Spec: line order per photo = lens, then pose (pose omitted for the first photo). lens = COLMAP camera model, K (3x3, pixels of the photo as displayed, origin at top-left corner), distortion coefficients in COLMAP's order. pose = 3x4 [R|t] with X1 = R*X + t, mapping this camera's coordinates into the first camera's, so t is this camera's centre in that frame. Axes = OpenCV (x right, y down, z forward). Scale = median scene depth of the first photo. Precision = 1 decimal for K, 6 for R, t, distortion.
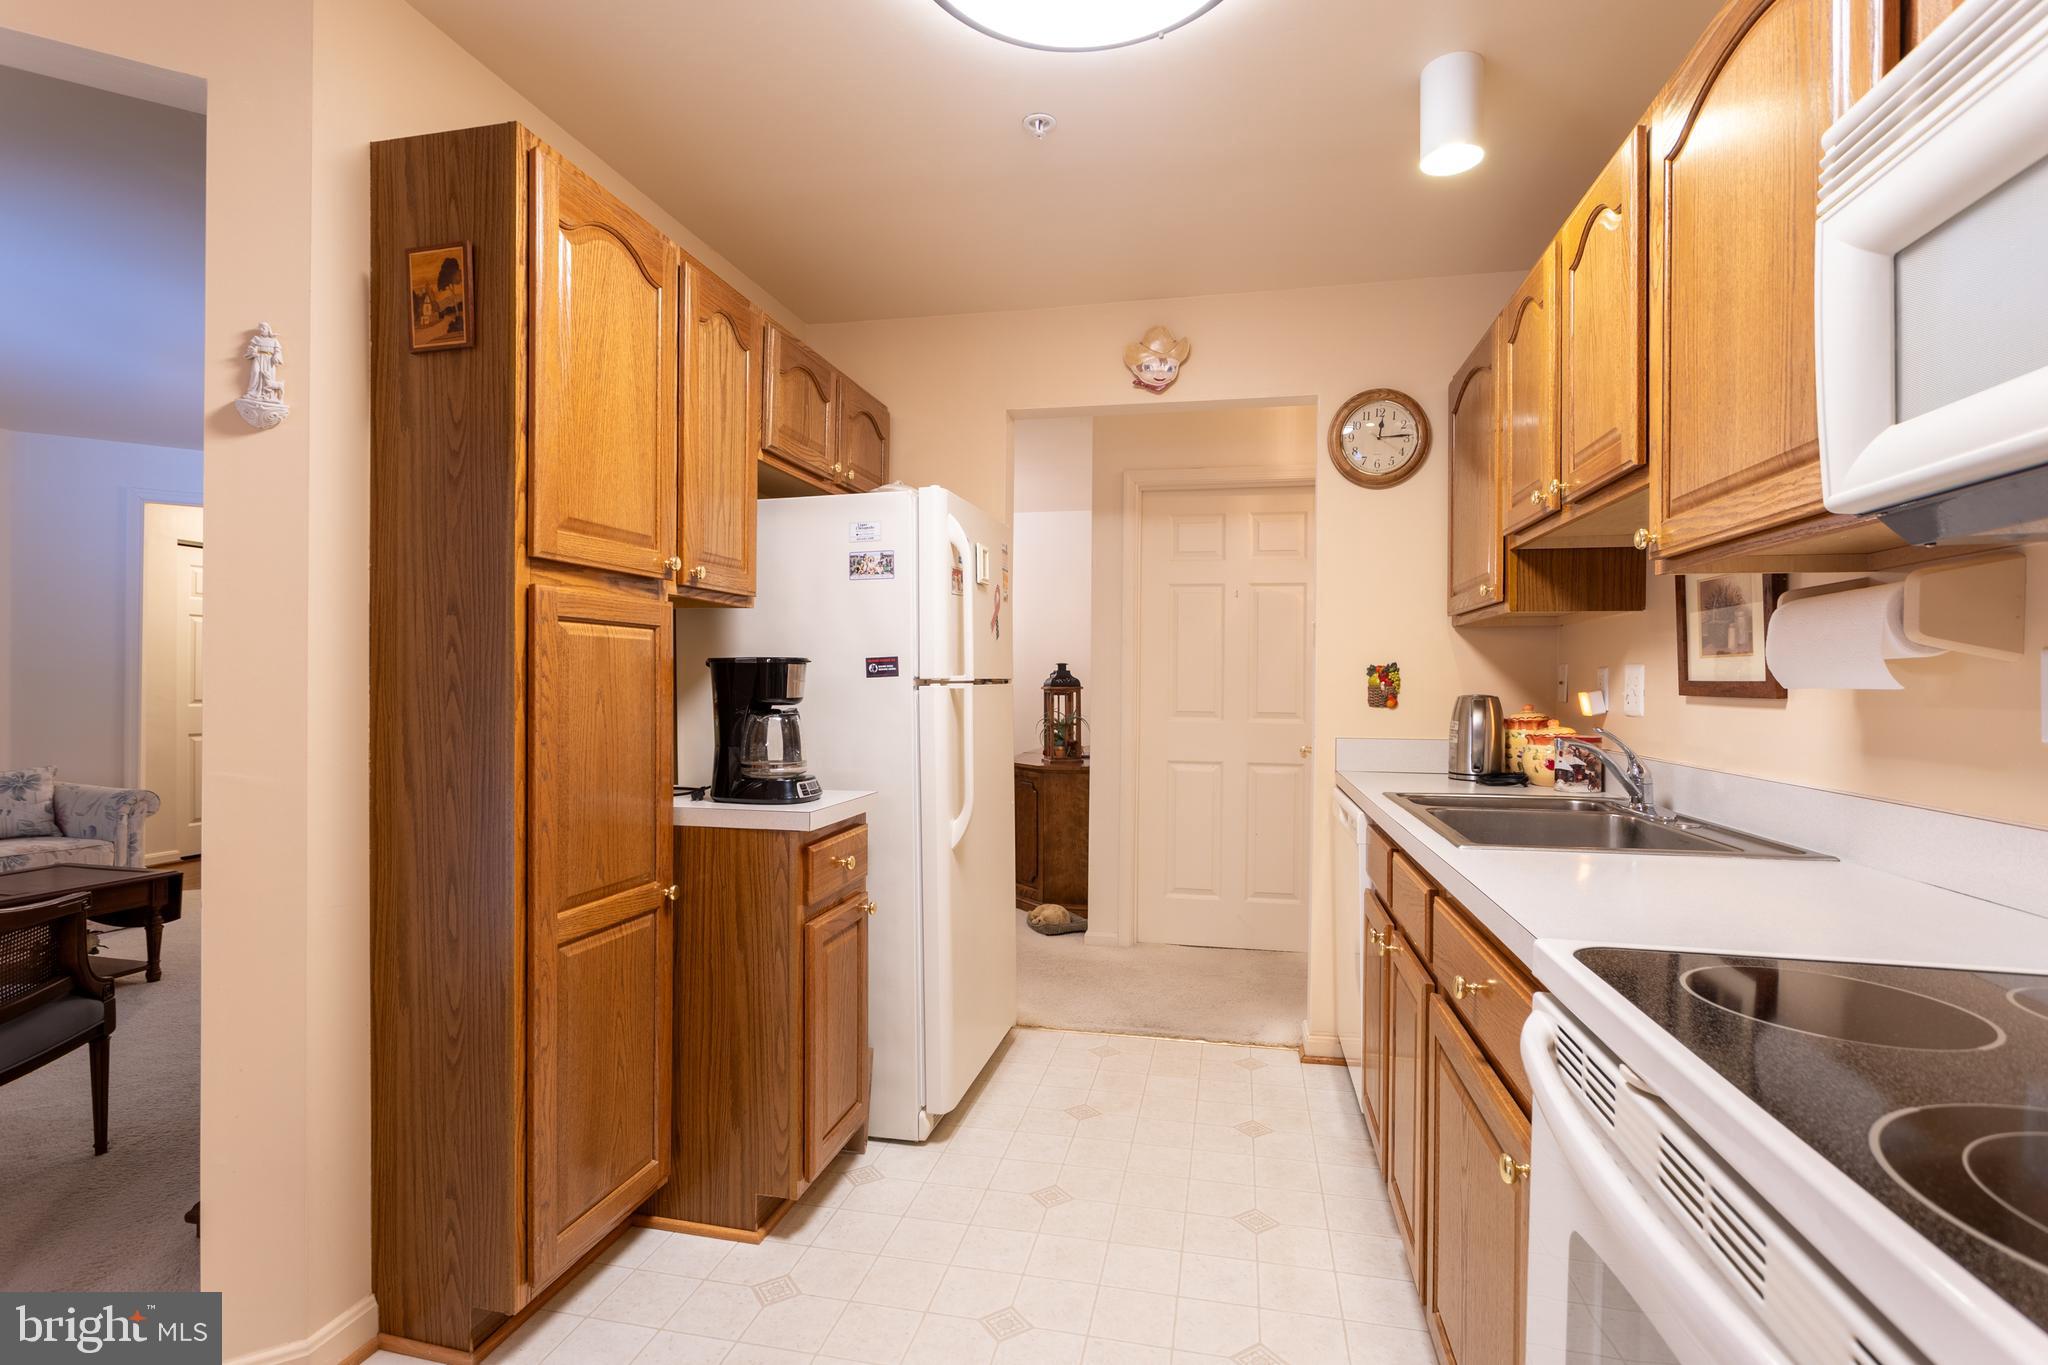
lens RADIAL K [[973.8, 0, 1028.6], [0, 973.8, 688.7], [0, 0, 1]] dist [-0.012740, 0.001294]
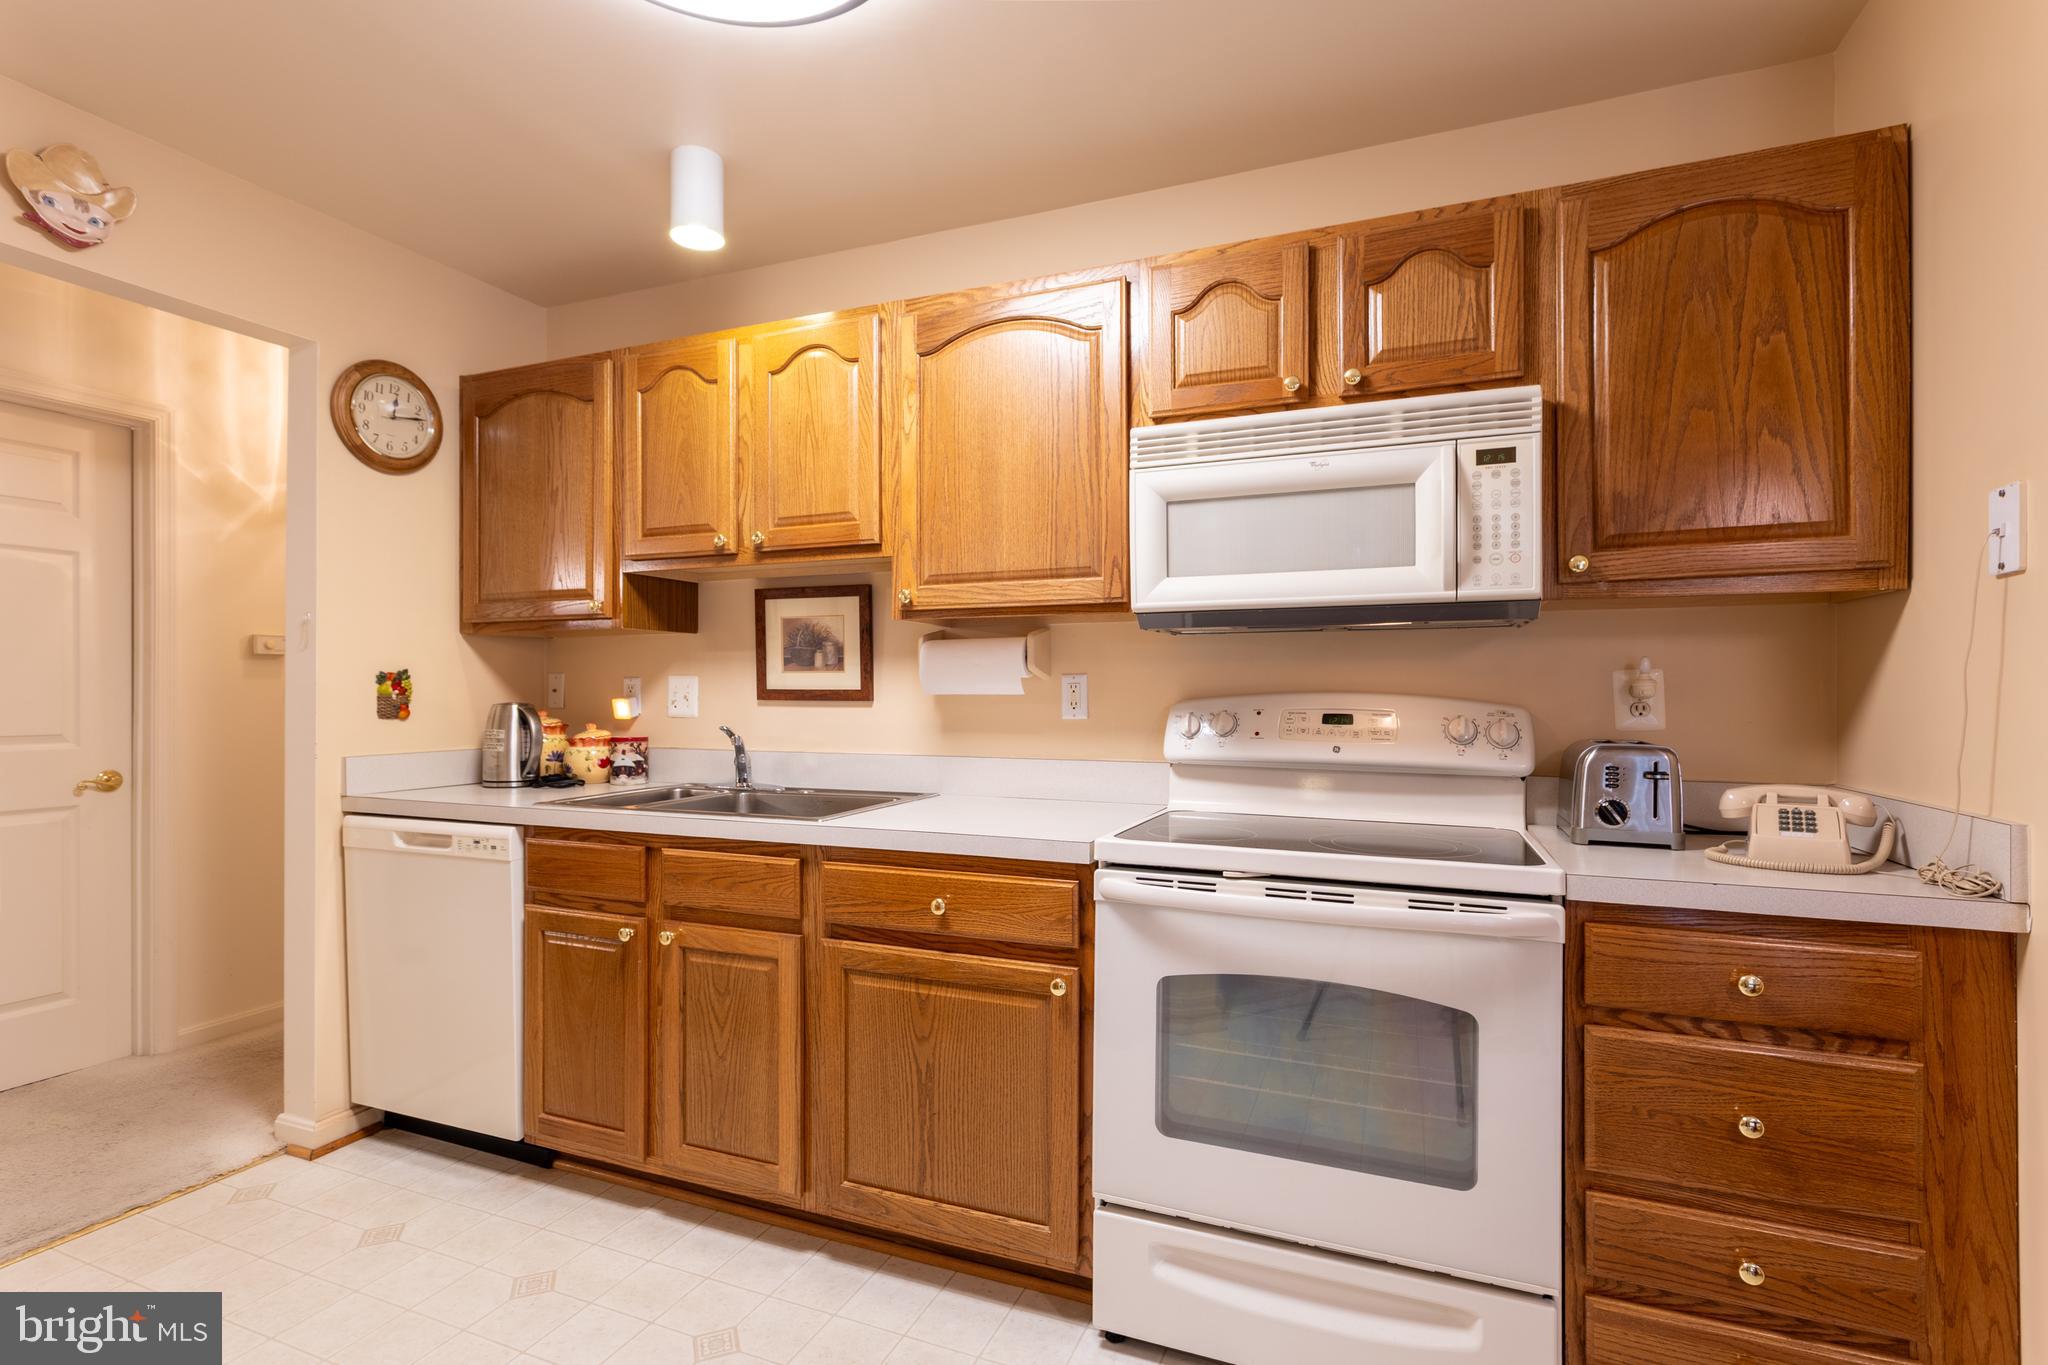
lens RADIAL K [[968.4, 0, 1010.9], [0, 968.4, 690.2], [0, 0, 1]] dist [0.000051, 0.000444]
pose [[0.186735, -0.006541, 0.982389, -0.410953], [0.008085, 0.999954, 0.005121, -0.007458], [-0.982377, 0.006986, 0.186780, 0.277336]]
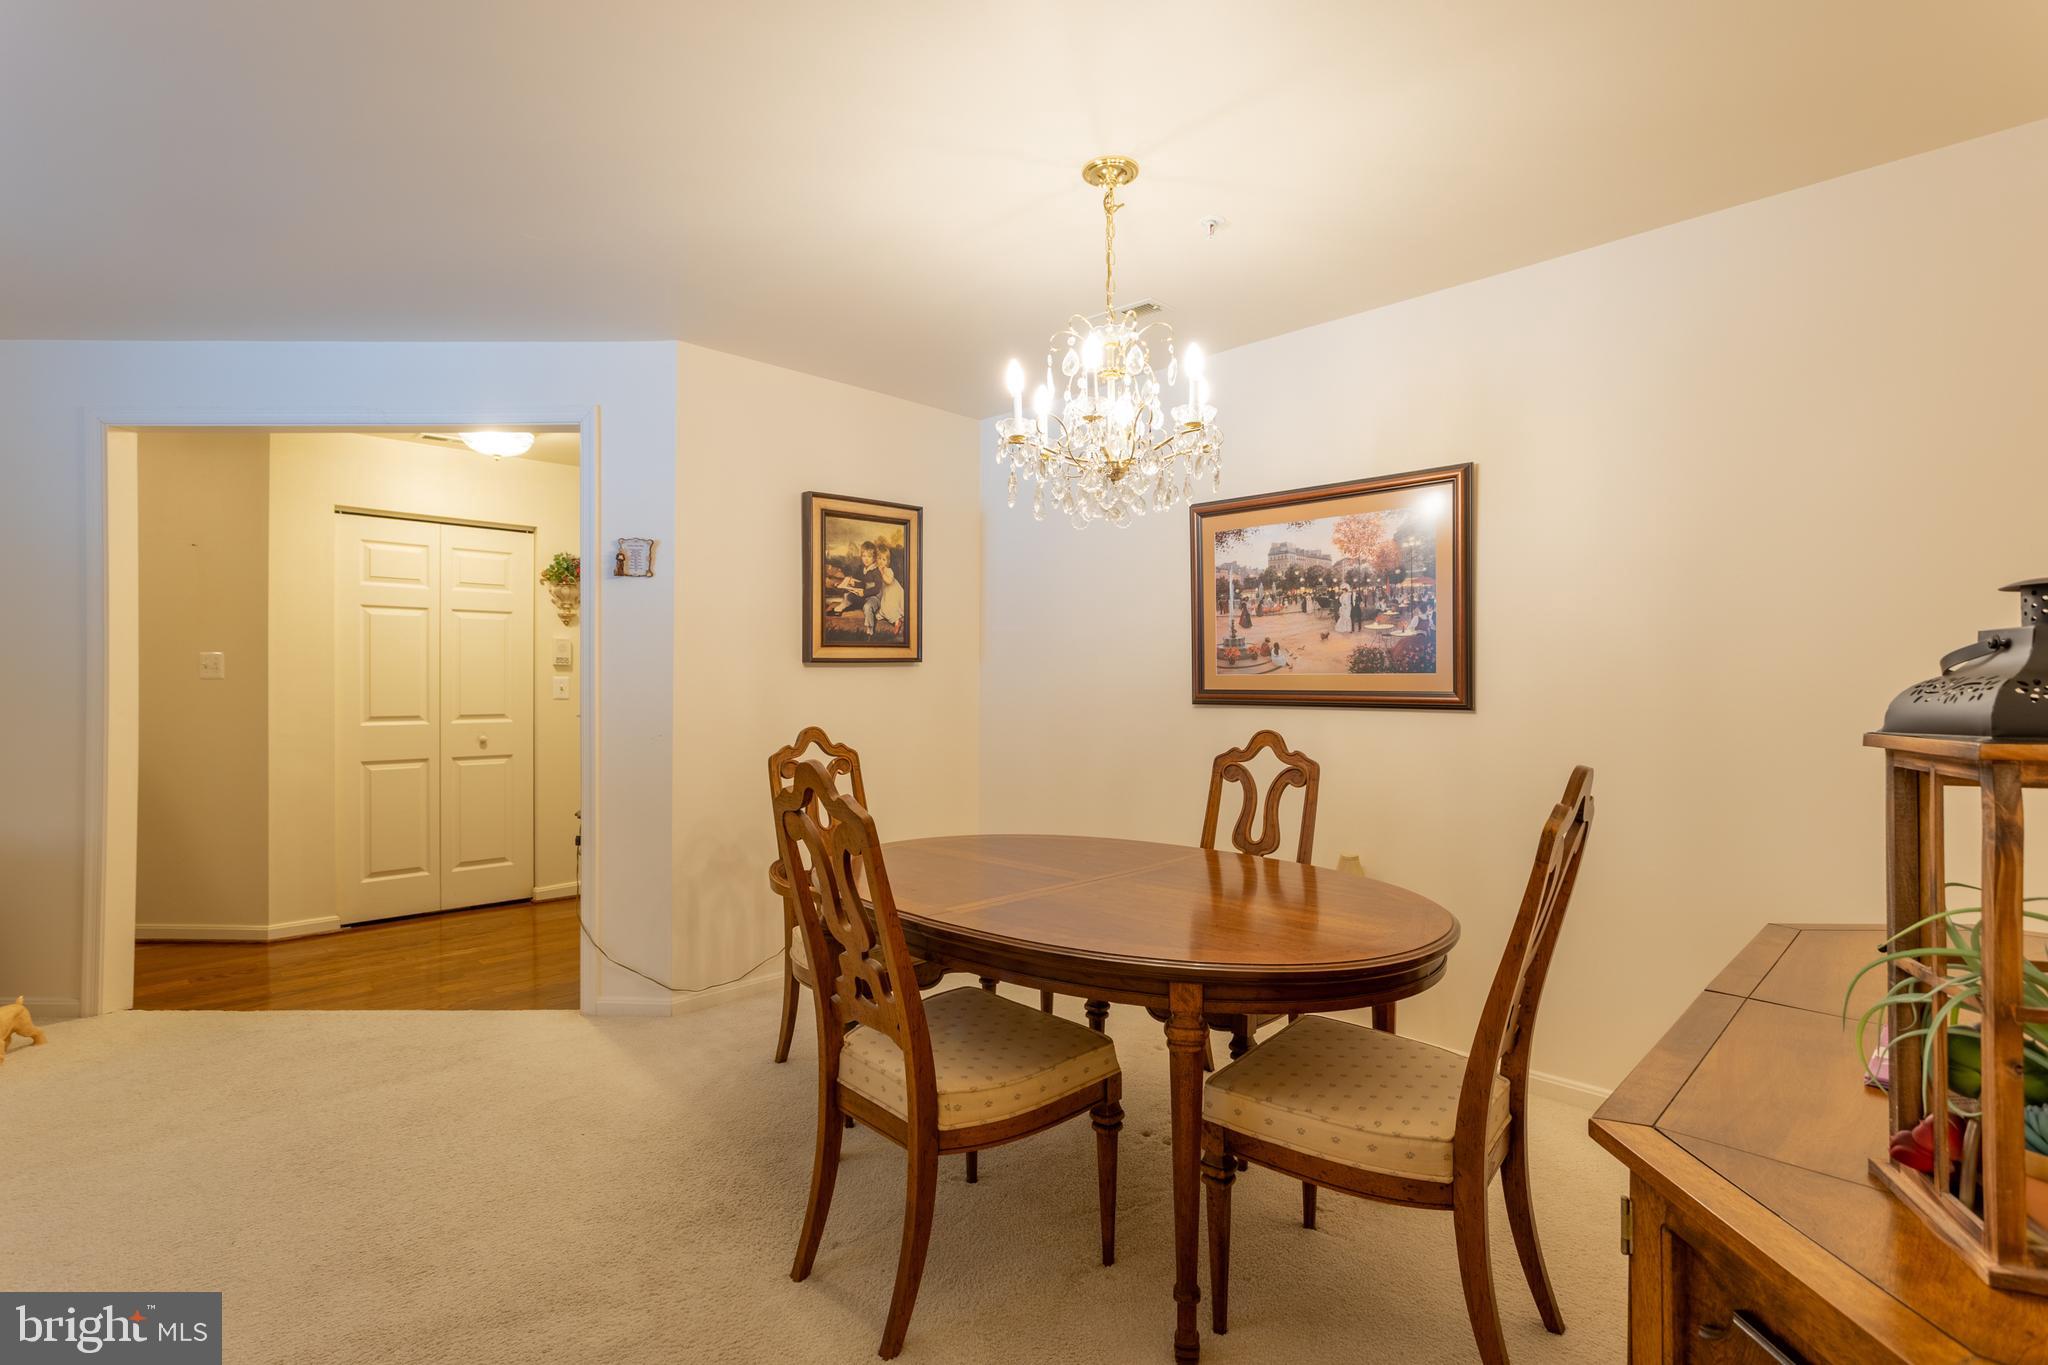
lens RADIAL K [[968.4, 0, 1028.7], [0, 968.4, 690.3], [0, 0, 1]] dist [0.000051, 0.000444]
pose [[0.837850, -0.002041, -0.545897, -0.029033], [0.001922, 0.999998, -0.000789, -0.017399], [0.545897, -0.000388, 0.837852, 1.361923]]
